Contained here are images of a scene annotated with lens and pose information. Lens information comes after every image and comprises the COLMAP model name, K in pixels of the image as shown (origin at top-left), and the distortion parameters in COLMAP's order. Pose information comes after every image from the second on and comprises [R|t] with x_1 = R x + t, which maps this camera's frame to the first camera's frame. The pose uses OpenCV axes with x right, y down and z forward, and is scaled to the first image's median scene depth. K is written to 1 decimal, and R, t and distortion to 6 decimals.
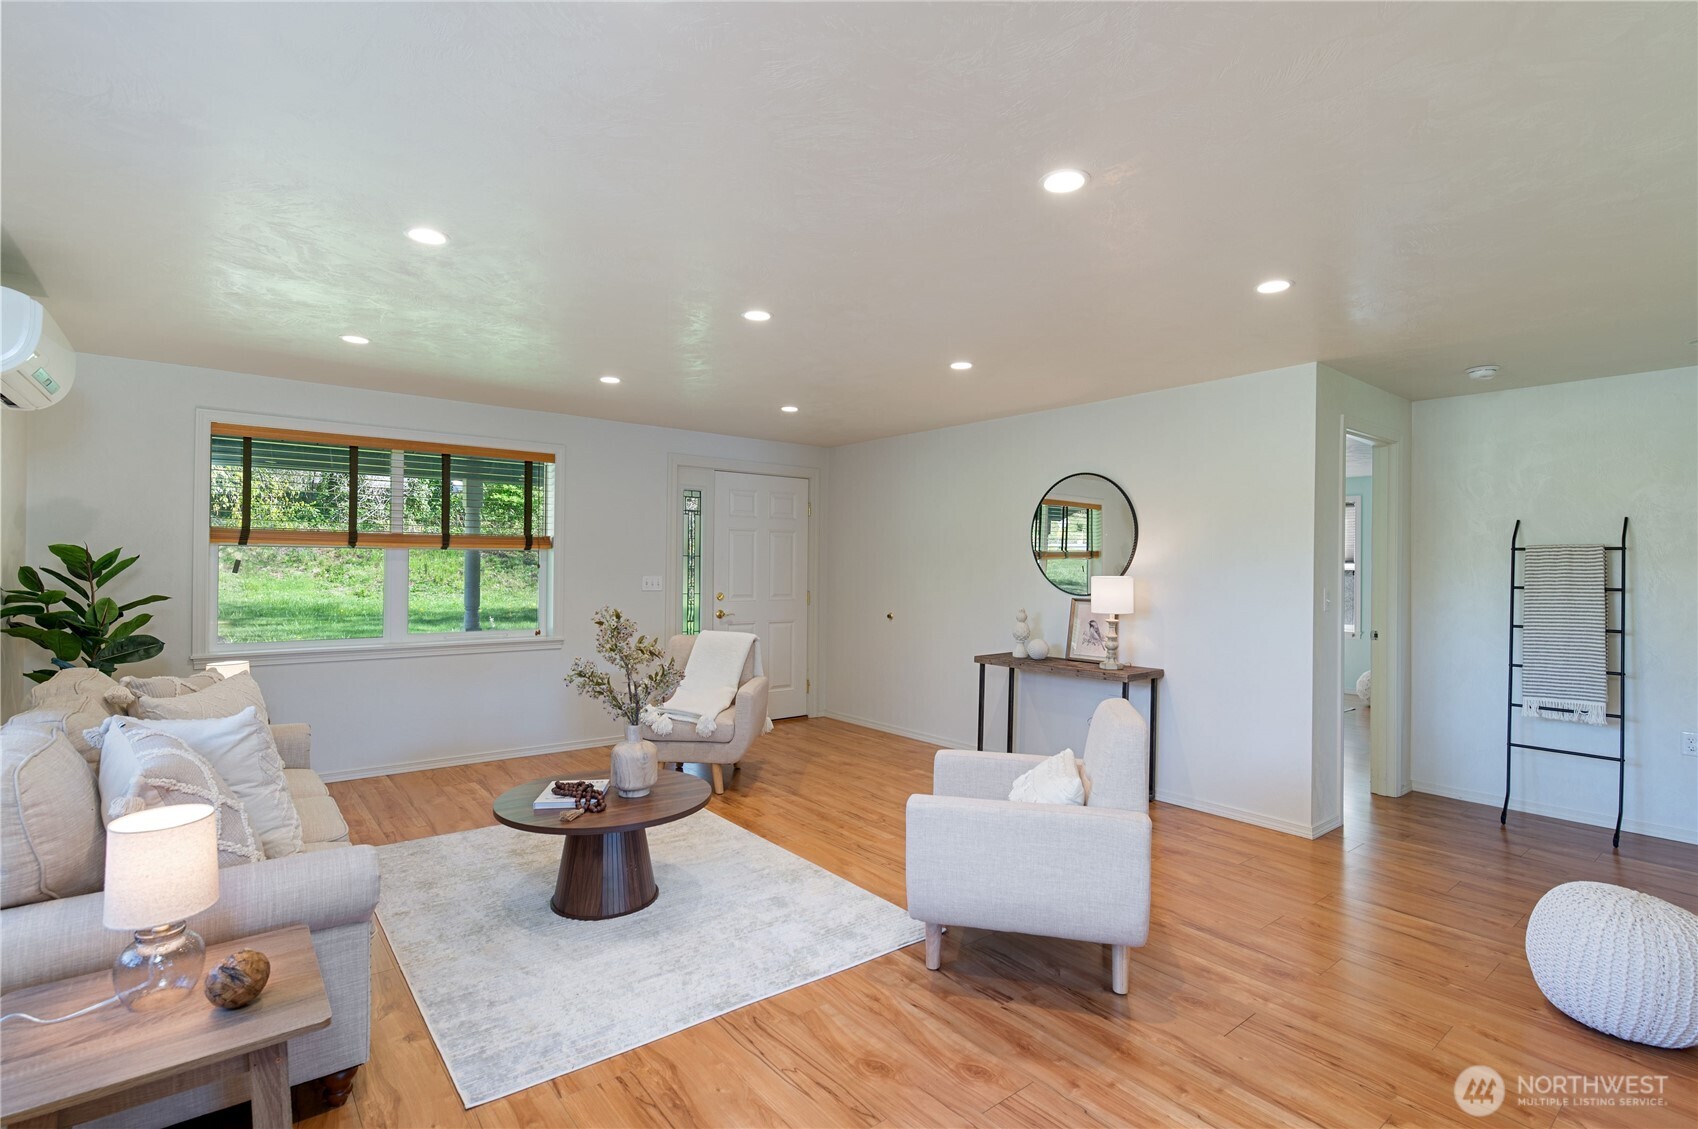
lens RADIAL K [[805.7, 0, 843.2], [0, 805.7, 563.2], [0, 0, 1]] dist [0.001377, 0.000066]
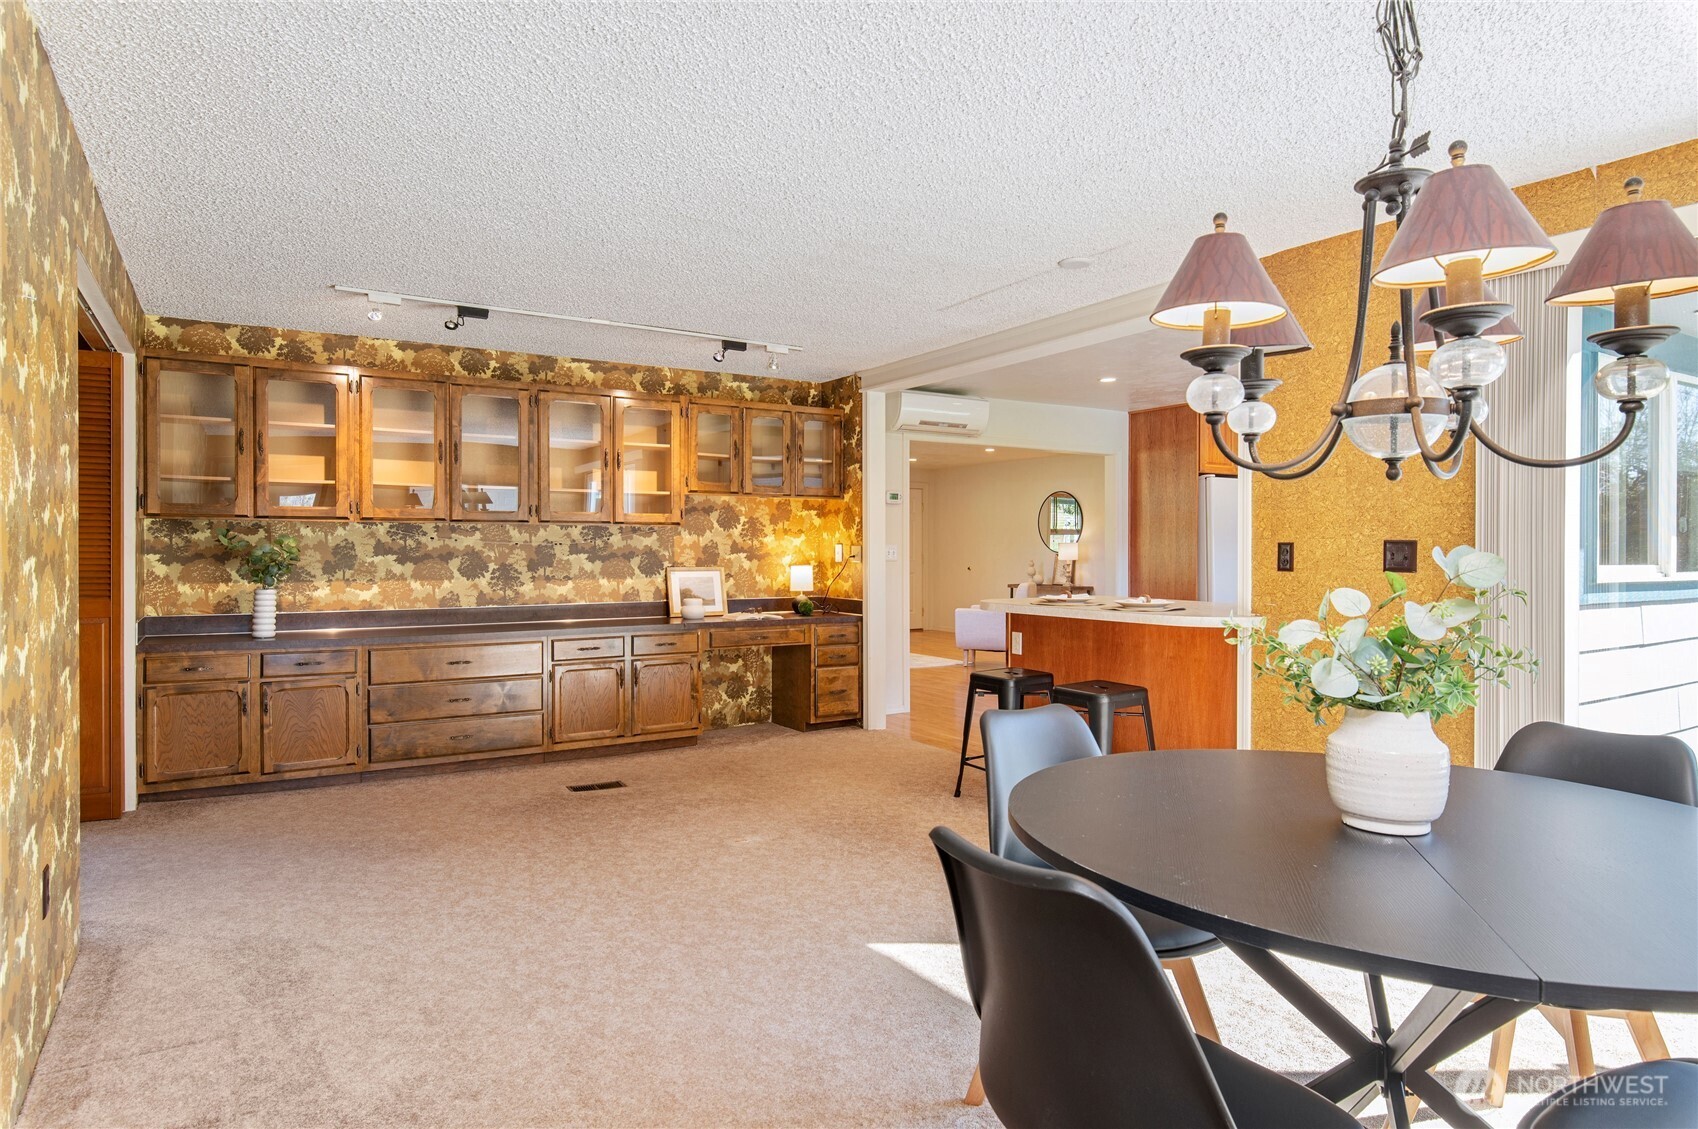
lens RADIAL K [[966.3, 0, 850.3], [0, 966.3, 559.0], [0, 0, 1]] dist [-0.003061, -0.000053]
pose [[0.993249, -0.008571, -0.115688, 0.059139], [0.010082, 0.999871, 0.012478, 0.021981], [0.115566, -0.013560, 0.993207, -1.510972]]
